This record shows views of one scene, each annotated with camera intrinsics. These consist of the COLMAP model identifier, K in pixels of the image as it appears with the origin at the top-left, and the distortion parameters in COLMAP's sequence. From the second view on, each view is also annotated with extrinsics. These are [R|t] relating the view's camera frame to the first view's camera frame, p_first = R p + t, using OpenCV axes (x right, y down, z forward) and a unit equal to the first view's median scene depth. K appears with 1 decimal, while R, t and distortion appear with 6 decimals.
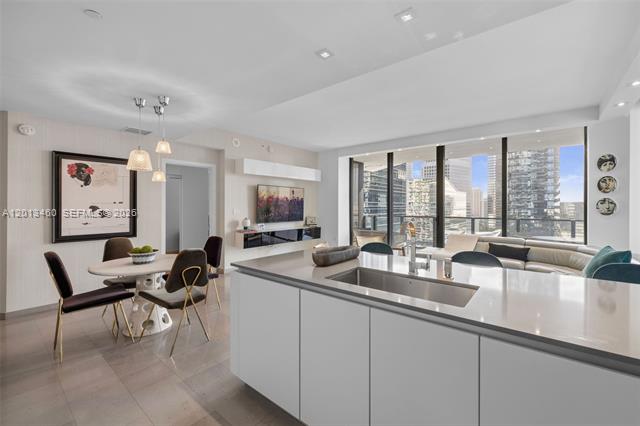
lens RADIAL K [[276.9, 0, 318.1], [0, 276.9, 207.7], [0, 0, 1]] dist [0.005094, -0.001106]
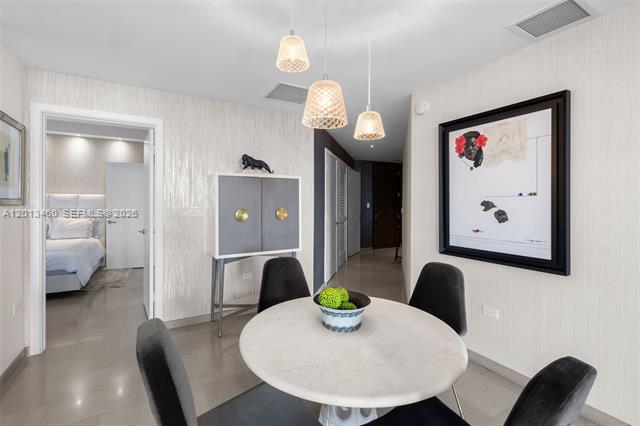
lens RADIAL K [[292.2, 0, 315.2], [0, 292.2, 202.3], [0, 0, 1]] dist [-0.001916, 0.000023]
pose [[-0.370689, -0.000768, -0.928757, -0.117785], [-0.007495, 0.999970, 0.002165, -0.002448], [0.928727, 0.007764, -0.370683, 0.862887]]
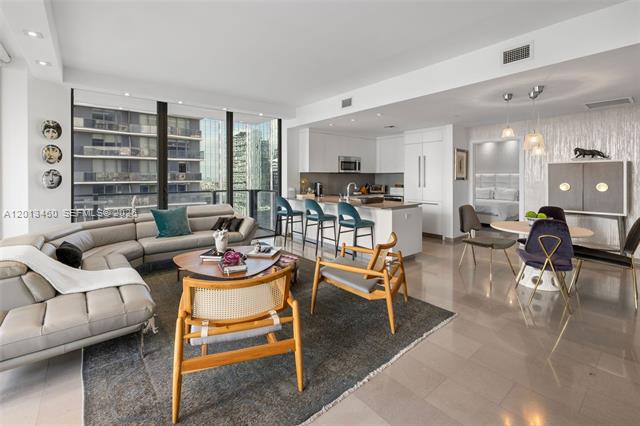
lens RADIAL K [[276.9, 0, 311.7], [0, 276.9, 178.7], [0, 0, 1]] dist [0.005094, -0.001106]
pose [[-0.975230, -0.001366, 0.221188, 0.043008], [0.001197, 0.999934, 0.011452, -0.016016], [-0.221189, 0.011433, -0.975164, 1.763687]]
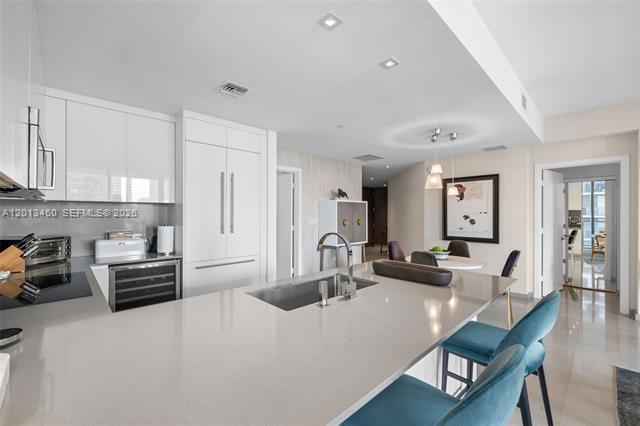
lens RADIAL K [[276.9, 0, 321.4], [0, 276.9, 212.9], [0, 0, 1]] dist [0.005094, -0.001106]
pose [[-0.122443, -0.004708, -0.992464, 0.549500], [-0.007521, 0.999964, -0.003815, -0.007705], [0.992447, 0.006998, -0.122474, 0.467664]]
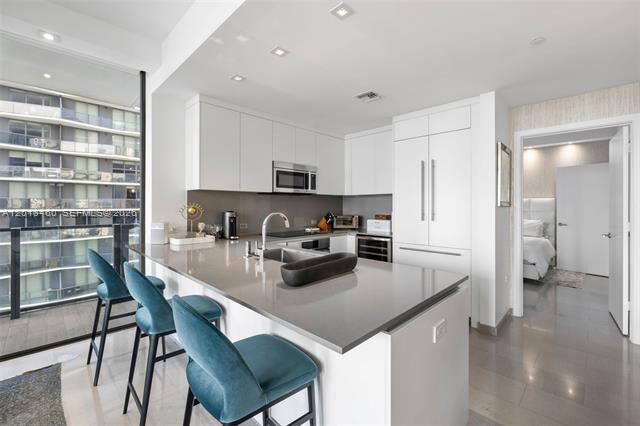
lens RADIAL K [[276.9, 0, 322.8], [0, 276.9, 205.6], [0, 0, 1]] dist [0.005094, -0.001106]
pose [[-0.995700, -0.002812, 0.092589, 0.013994], [-0.002121, 0.999969, 0.007564, 0.001377], [-0.092608, 0.007335, -0.995676, 0.934842]]
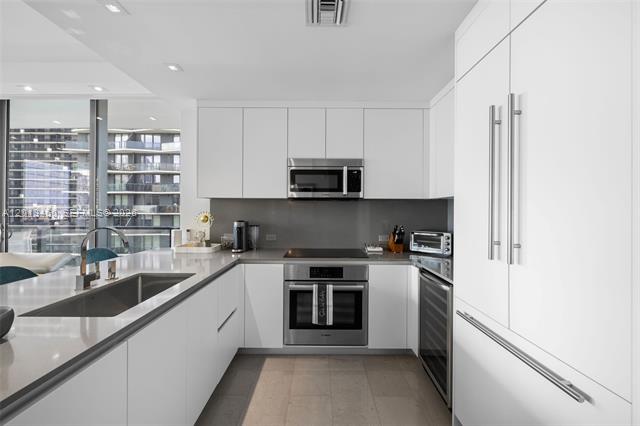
lens RADIAL K [[267.3, 0, 316.6], [0, 267.3, 211.9], [0, 0, 1]] dist [0.001157, 0.000014]
pose [[-0.627489, -0.008153, 0.778583, -0.319085], [-0.001024, 0.999953, 0.009647, -0.005730], [-0.778625, 0.005256, -0.627468, 0.436821]]
